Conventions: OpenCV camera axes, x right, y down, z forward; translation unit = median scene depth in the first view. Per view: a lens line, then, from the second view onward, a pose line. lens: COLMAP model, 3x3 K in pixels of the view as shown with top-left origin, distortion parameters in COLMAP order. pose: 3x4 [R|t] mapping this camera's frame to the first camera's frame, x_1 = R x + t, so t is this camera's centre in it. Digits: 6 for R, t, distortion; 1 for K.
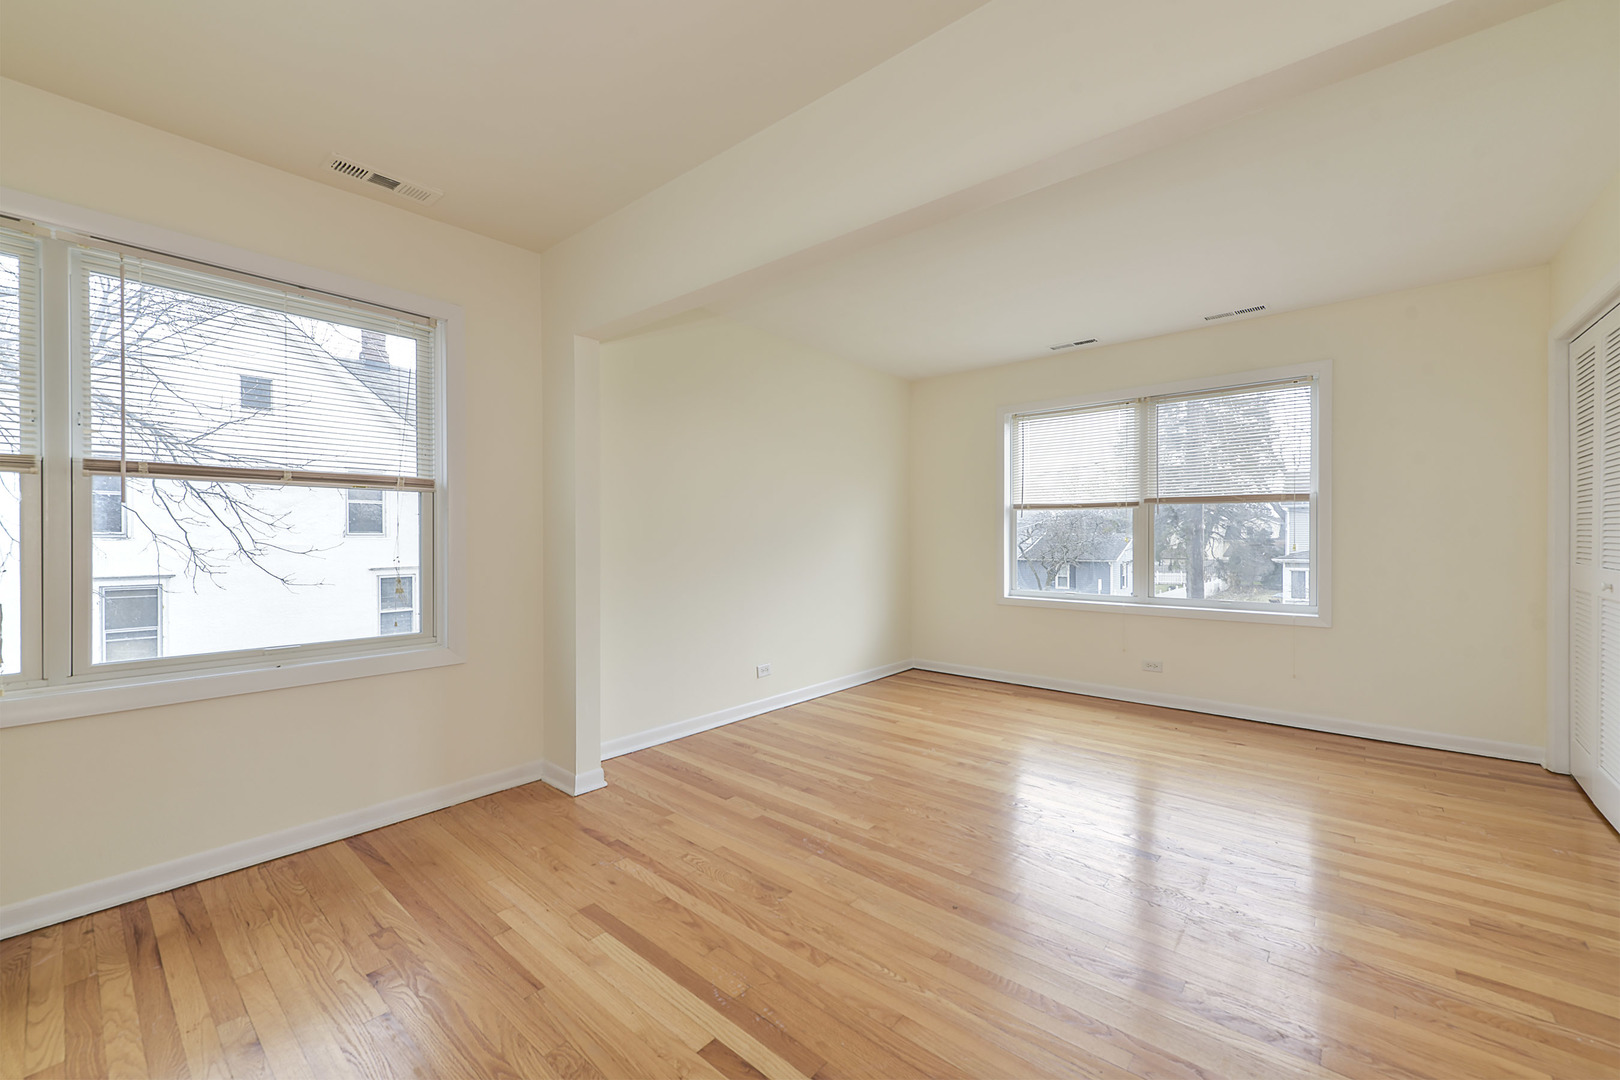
lens RADIAL K [[645.0, 0, 810.0], [0, 645.0, 540.0], [0, 0, 1]] dist [0.006339, -0.000645]
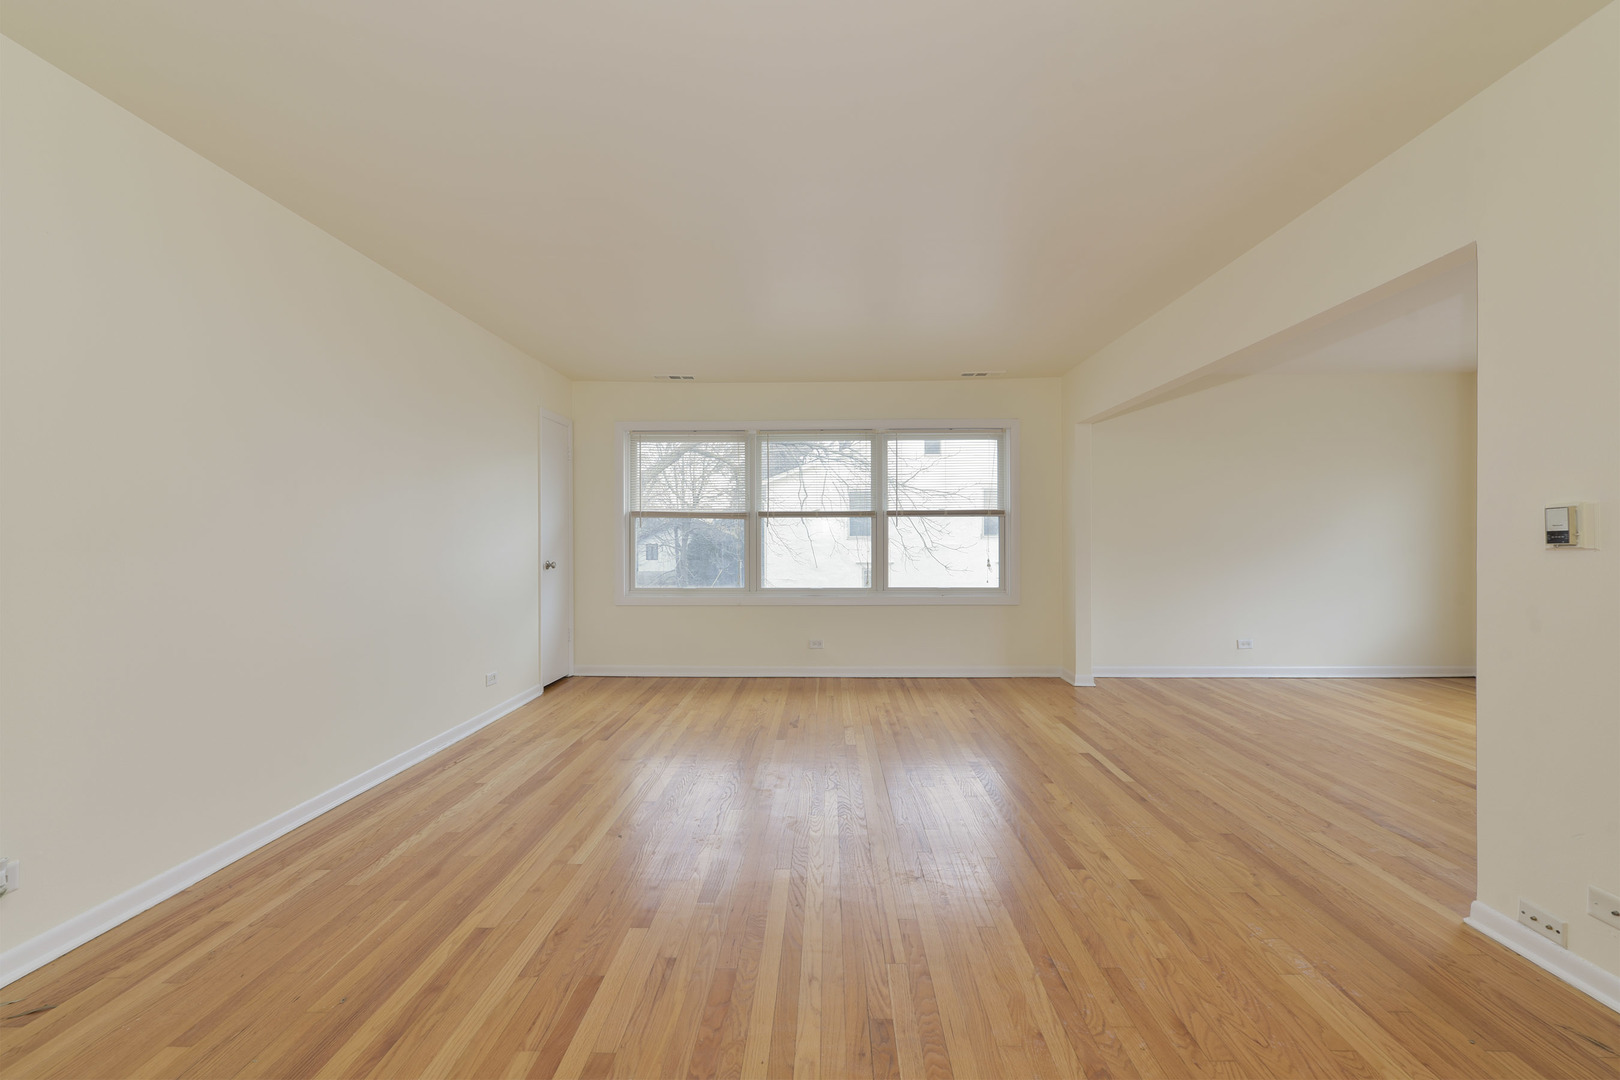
lens RADIAL K [[637.3, 0, 810.0], [0, 637.3, 540.0], [0, 0, 1]] dist [0.006689, 0.000030]
pose [[0.625265, -0.001481, -0.780411, 0.747335], [-0.000247, 0.999998, -0.002096, 0.002003], [0.780412, 0.001503, 0.625263, -0.898830]]
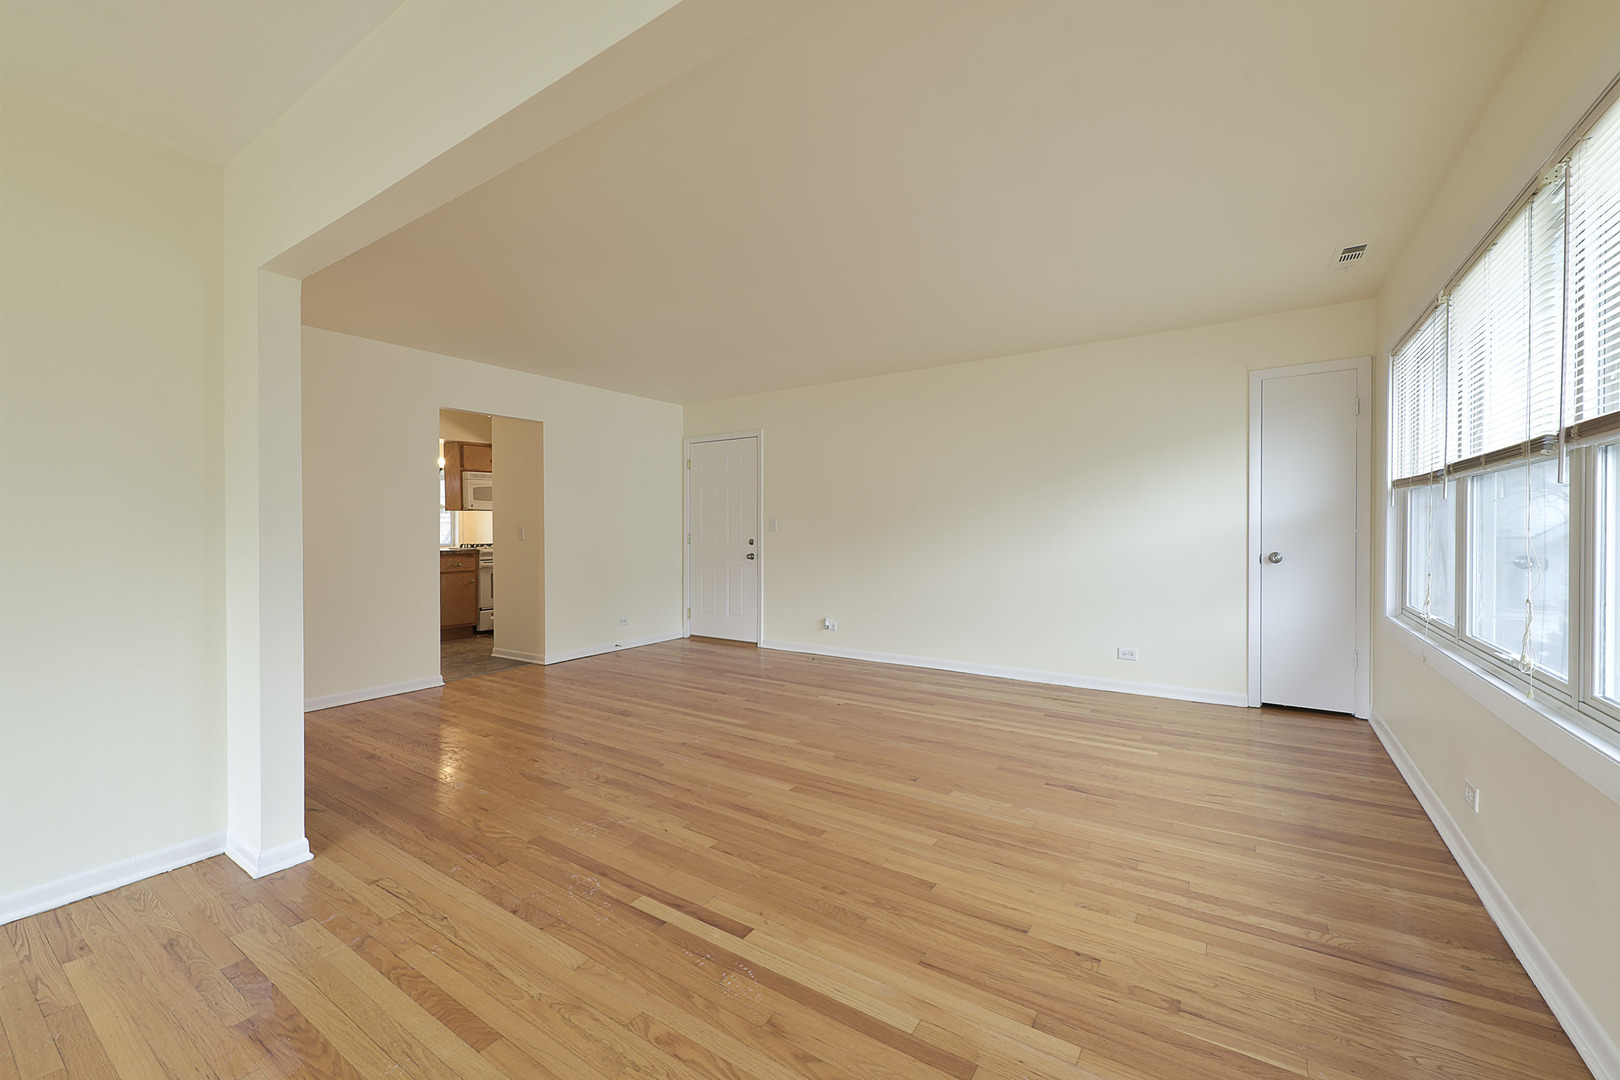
lens RADIAL K [[645.0, 0, 810.0], [0, 645.0, 540.0], [0, 0, 1]] dist [0.006339, -0.000645]
pose [[-0.992773, 0.005302, -0.119889, -0.094709], [0.002314, 0.999684, 0.025046, -0.011883], [0.119984, 0.024587, -0.992471, 1.604150]]
